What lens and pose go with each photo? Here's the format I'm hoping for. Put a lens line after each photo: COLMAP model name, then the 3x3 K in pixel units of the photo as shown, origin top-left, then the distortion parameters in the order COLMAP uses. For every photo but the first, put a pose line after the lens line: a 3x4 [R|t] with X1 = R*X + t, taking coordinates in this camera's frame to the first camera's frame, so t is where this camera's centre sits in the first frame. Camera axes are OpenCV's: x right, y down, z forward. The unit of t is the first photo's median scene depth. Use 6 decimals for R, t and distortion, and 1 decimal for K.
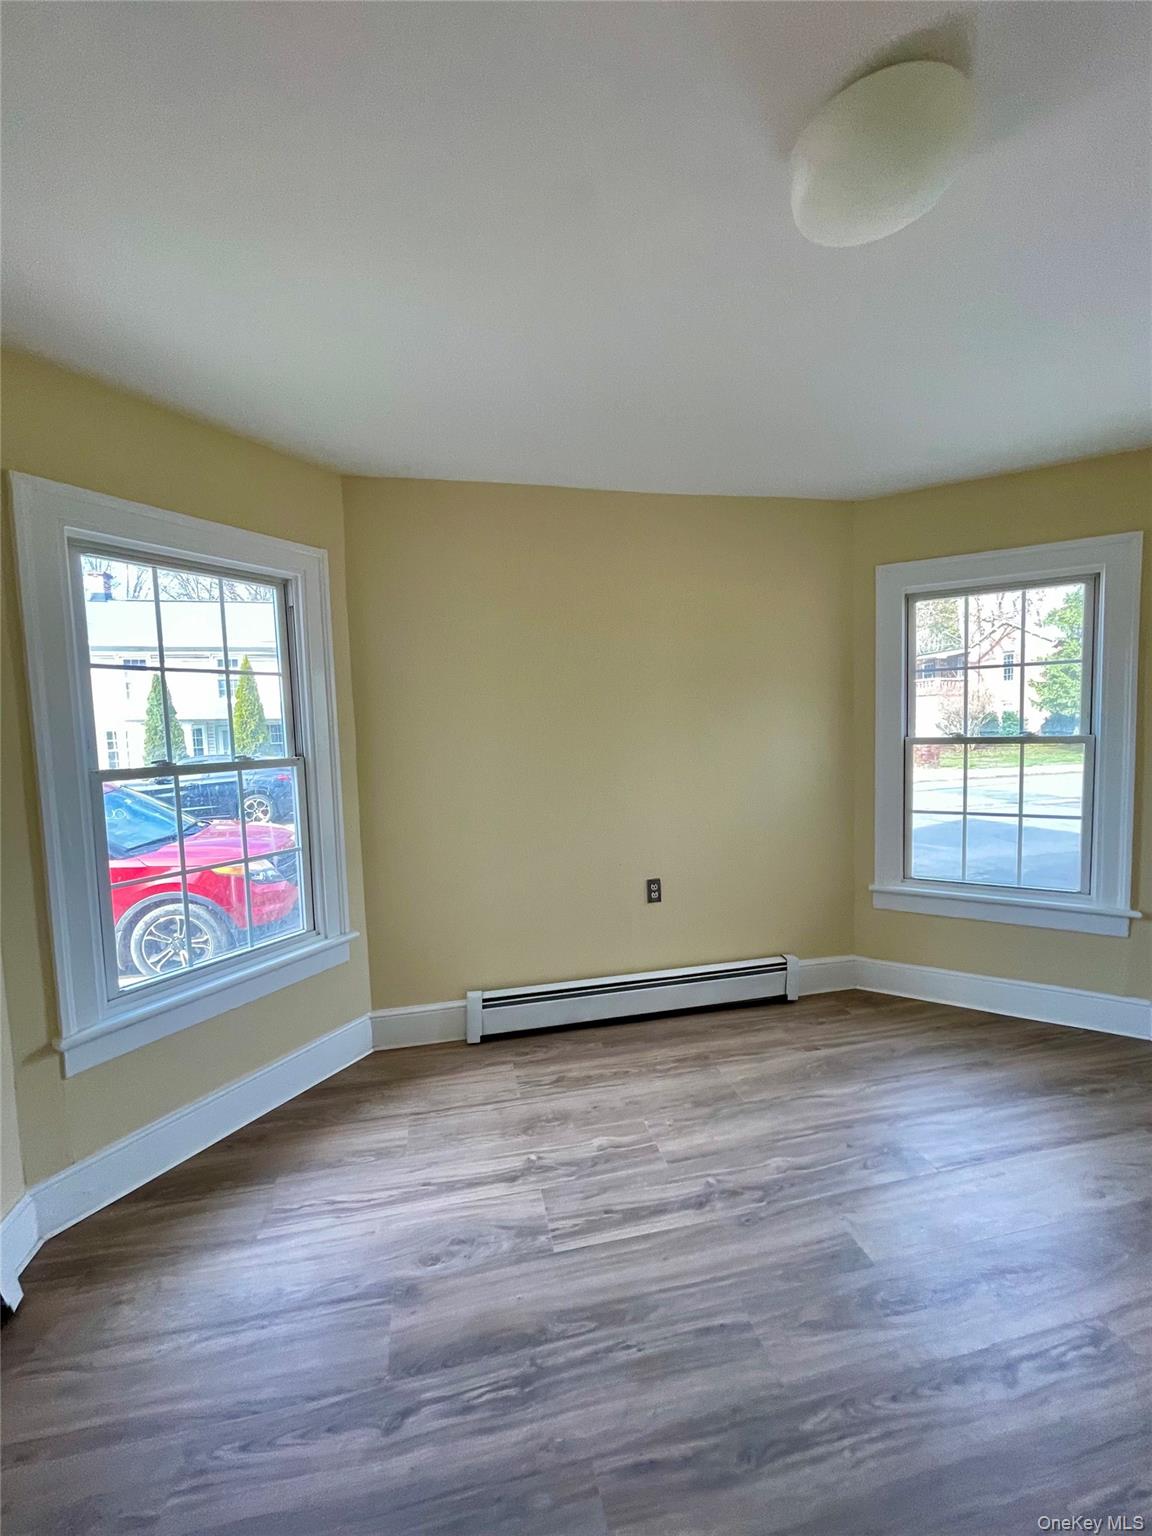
lens RADIAL K [[625.2, 0, 571.0], [0, 625.2, 770.4], [0, 0, 1]] dist [0.000076, 0.000579]
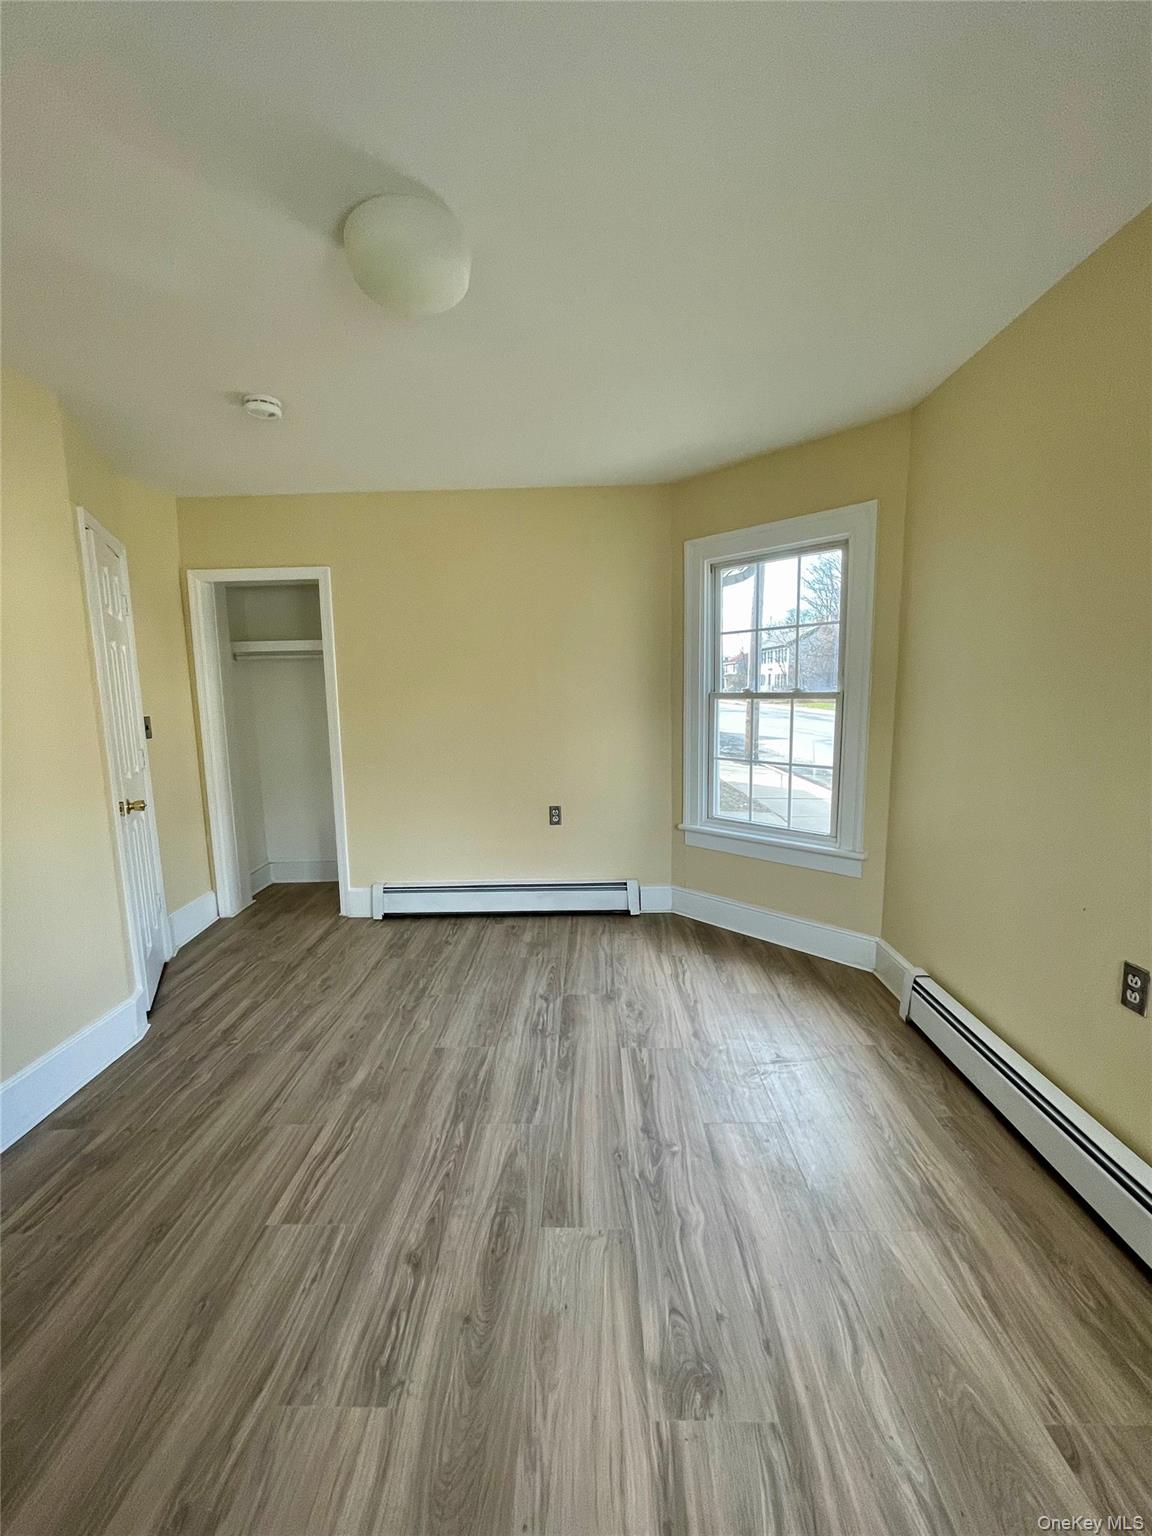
lens RADIAL K [[625.2, 0, 571.0], [0, 625.2, 770.4], [0, 0, 1]] dist [0.000076, 0.000579]
pose [[-0.241212, 0.165208, -0.956307, 0.838780], [-0.046199, 0.982332, 0.181356, -0.064898], [0.969372, 0.087925, -0.229318, 0.779598]]
